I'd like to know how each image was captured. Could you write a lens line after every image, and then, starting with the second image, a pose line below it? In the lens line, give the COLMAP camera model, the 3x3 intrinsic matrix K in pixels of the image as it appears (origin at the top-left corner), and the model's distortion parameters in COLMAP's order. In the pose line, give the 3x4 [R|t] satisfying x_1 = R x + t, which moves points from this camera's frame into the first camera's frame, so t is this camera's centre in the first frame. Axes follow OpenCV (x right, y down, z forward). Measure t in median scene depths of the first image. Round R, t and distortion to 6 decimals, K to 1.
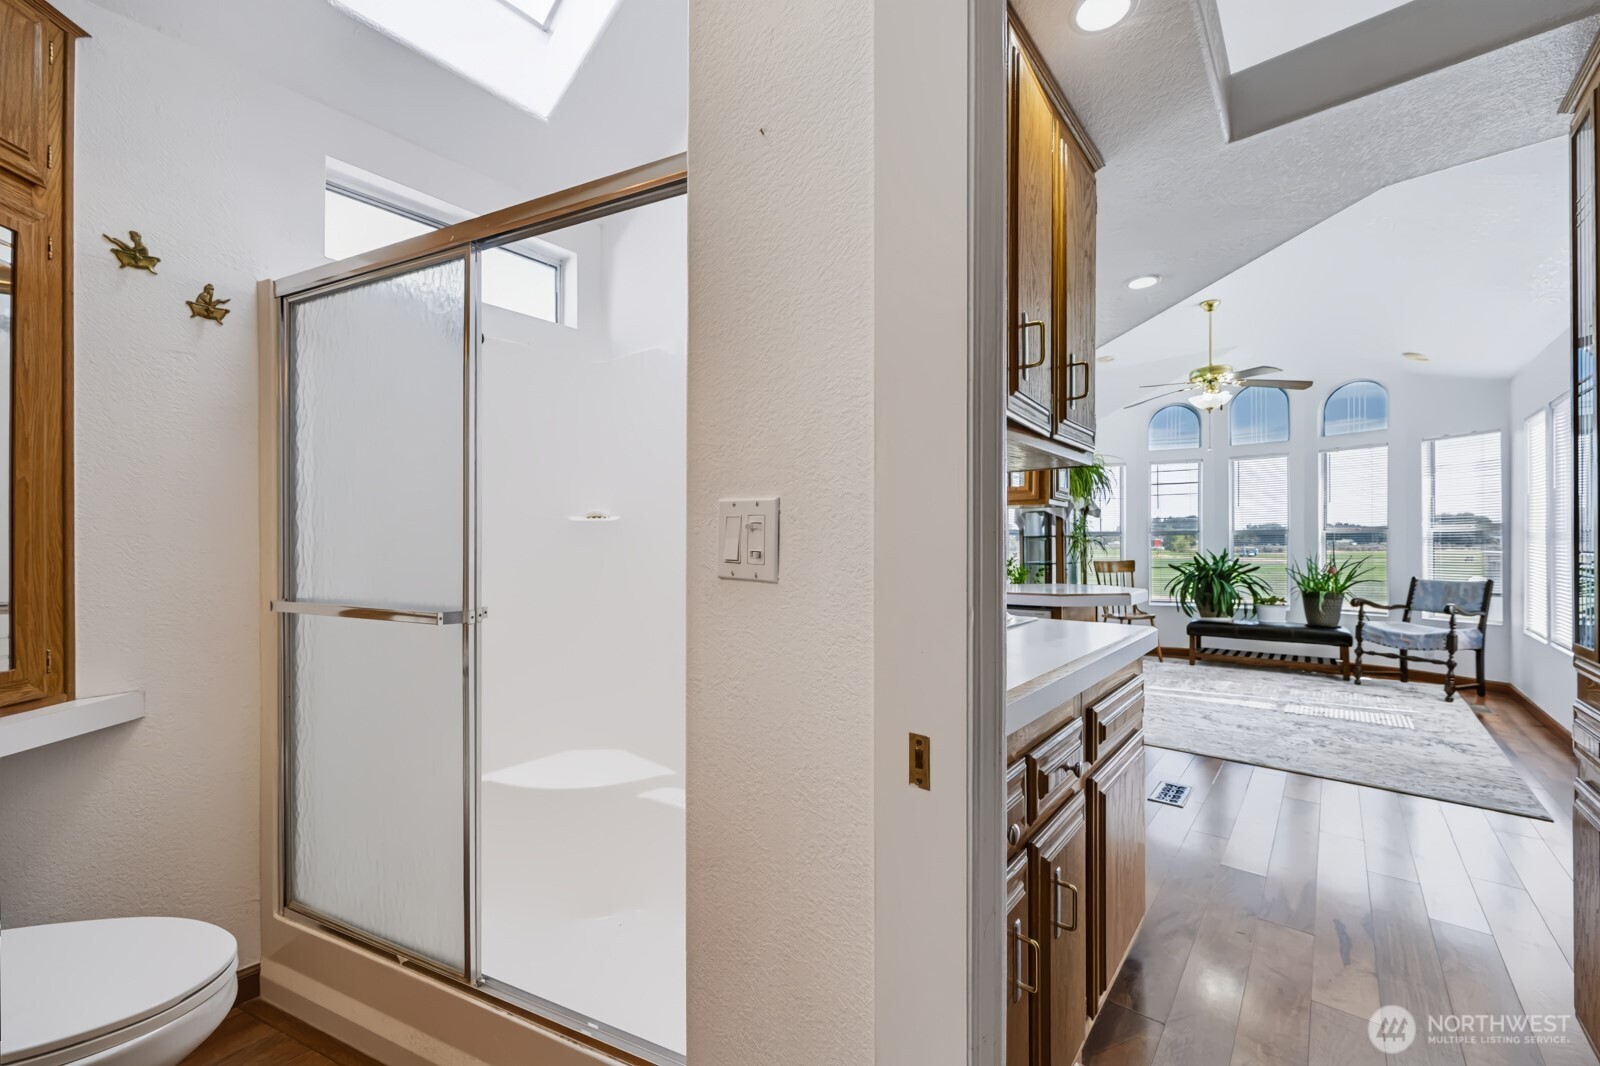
lens RADIAL K [[632.7, 0, 803.8], [0, 632.7, 547.0], [0, 0, 1]] dist [-0.003666, 0.000539]
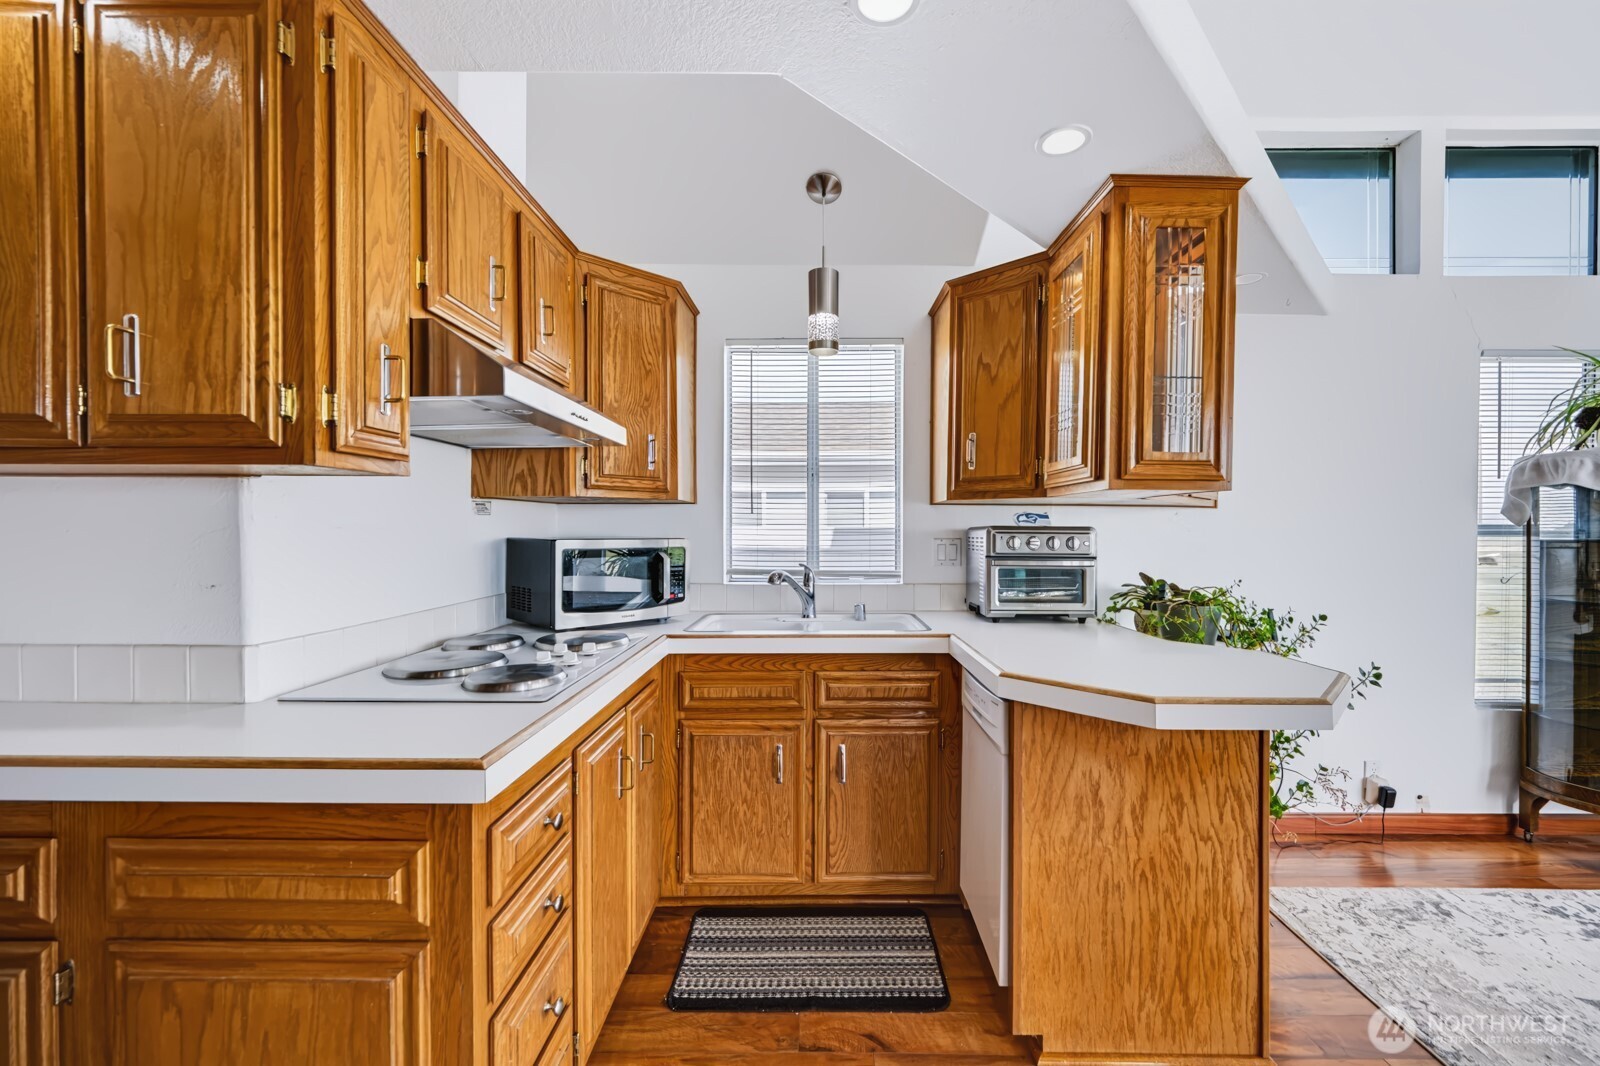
lens RADIAL K [[632.7, 0, 815.7], [0, 632.7, 539.8], [0, 0, 1]] dist [-0.003666, 0.000539]
pose [[0.633188, 0.017899, -0.773791, 0.489101], [-0.007856, 0.999830, 0.016699, -0.027292], [0.773958, -0.004495, 0.633221, 0.392405]]
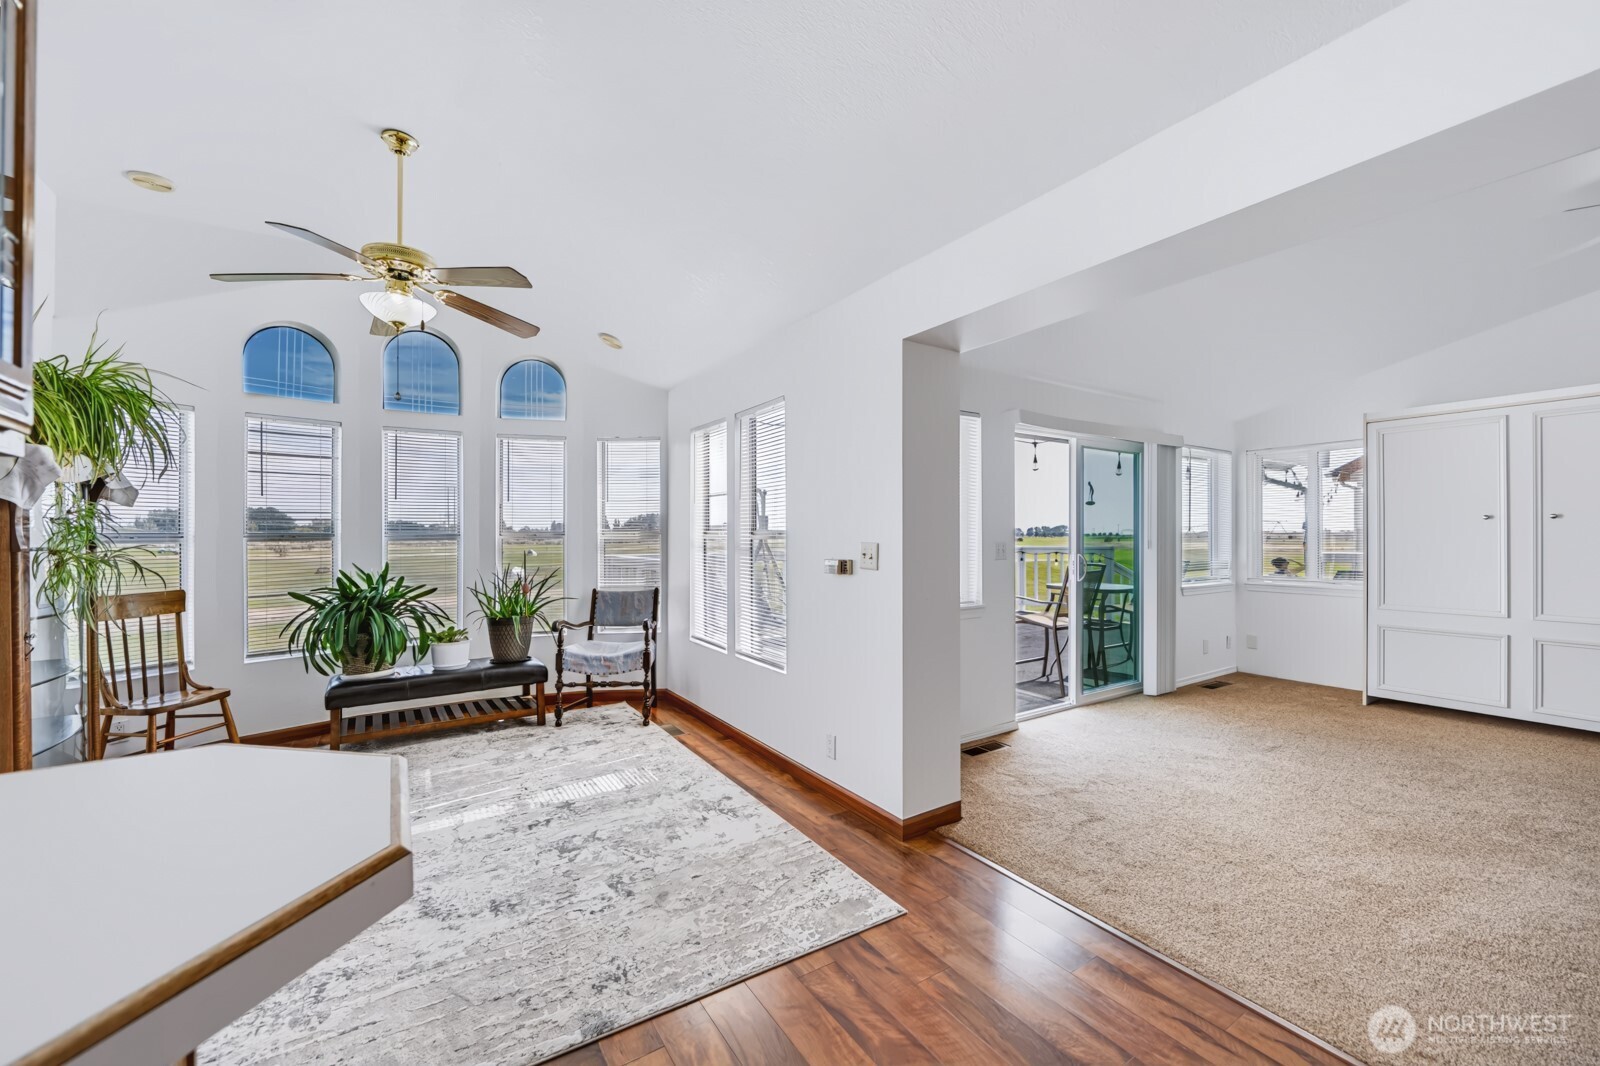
lens RADIAL K [[632.7, 0, 805.2], [0, 632.7, 534.4], [0, 0, 1]] dist [-0.003666, 0.000539]
pose [[0.289990, 0.004599, 0.957019, 0.236036], [0.006402, 0.999957, -0.006746, -0.027442], [-0.957008, 0.008083, 0.289948, 0.555035]]
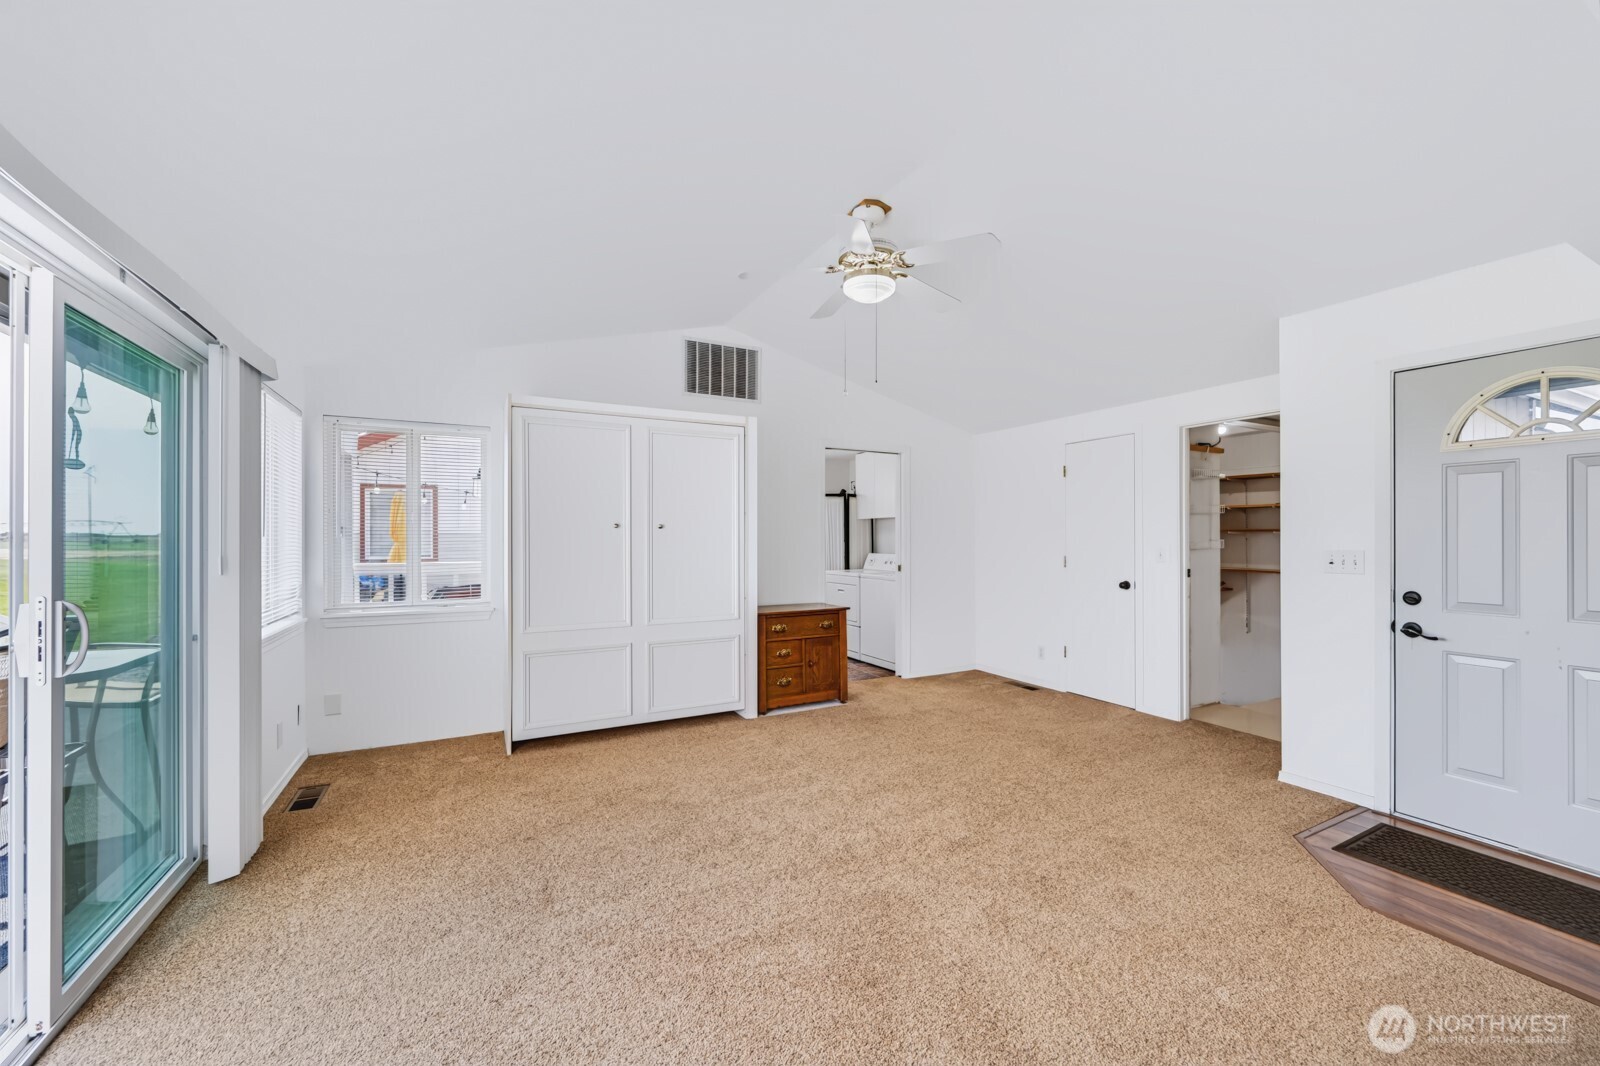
lens RADIAL K [[632.7, 0, 806.9], [0, 632.7, 533.5], [0, 0, 1]] dist [-0.003666, 0.000539]
pose [[-0.926696, 0.004290, 0.375788, 0.855217], [0.002372, 0.999982, -0.005566, -0.036267], [-0.375805, -0.004266, -0.926689, 0.611063]]
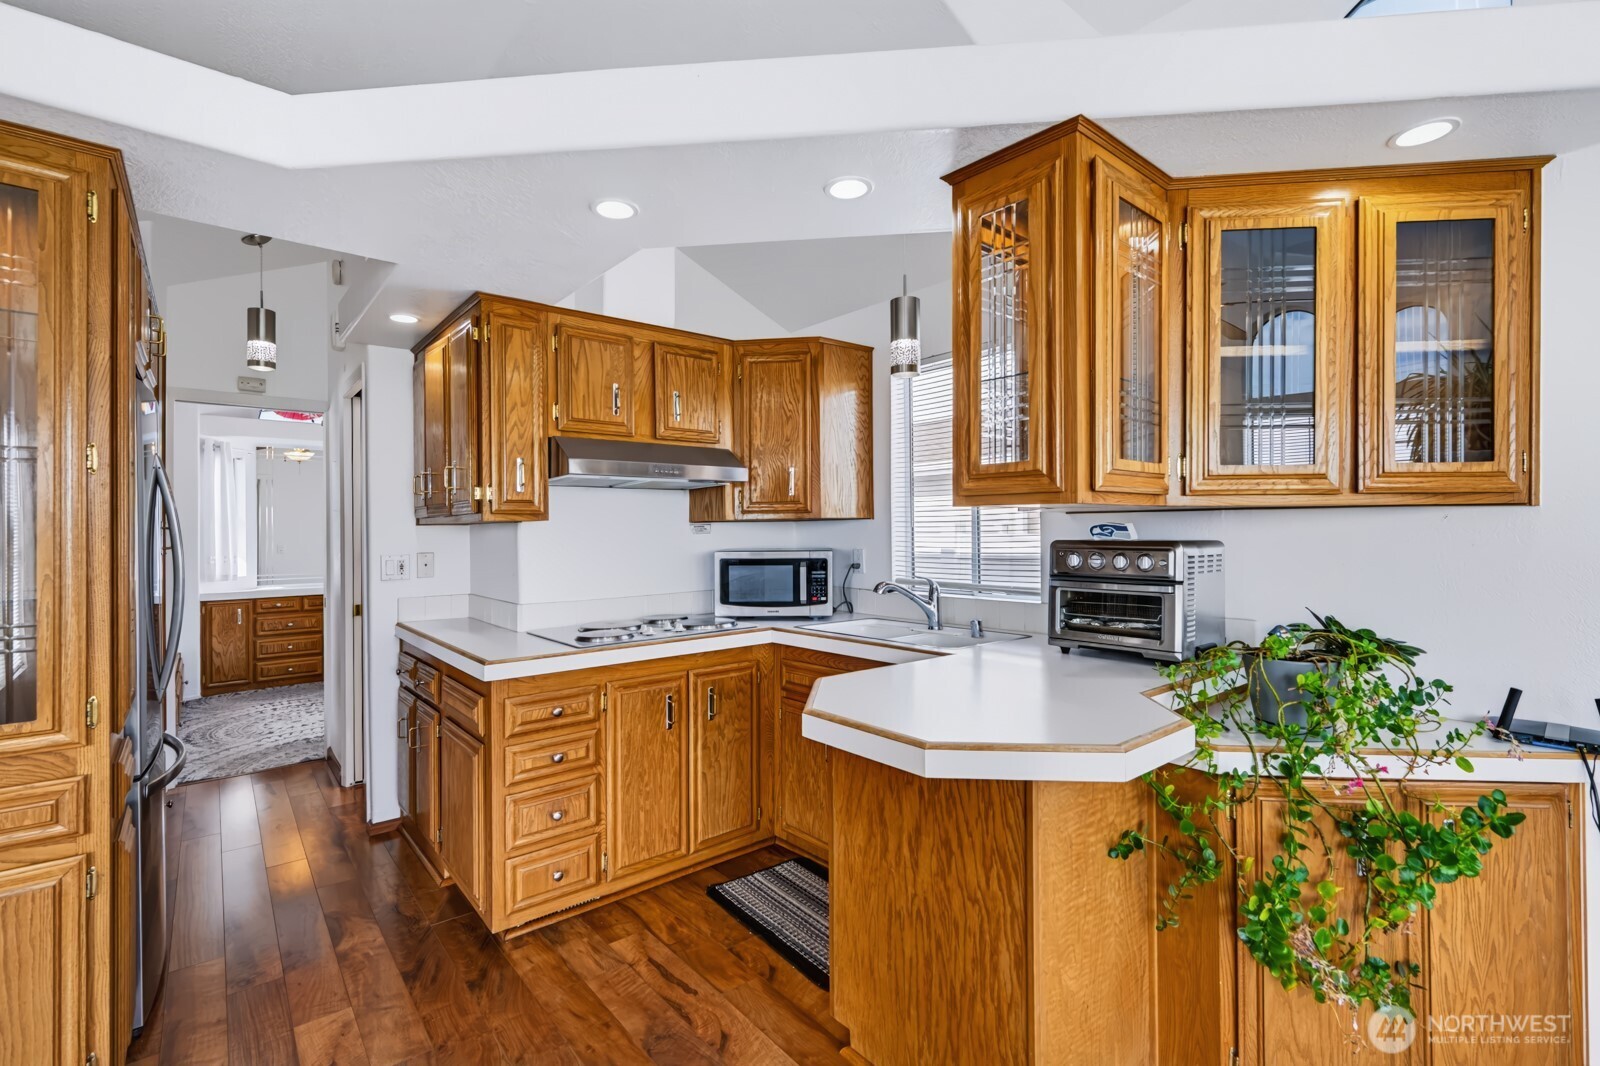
lens RADIAL K [[715.6, 0, 801.1], [0, 715.6, 527.3], [0, 0, 1]] dist [-0.002149, -0.000091]
pose [[-0.181841, -0.000559, -0.983328, 0.724067], [0.008130, 0.999965, -0.002072, -0.041491], [0.983294, -0.008371, -0.181830, 0.768326]]
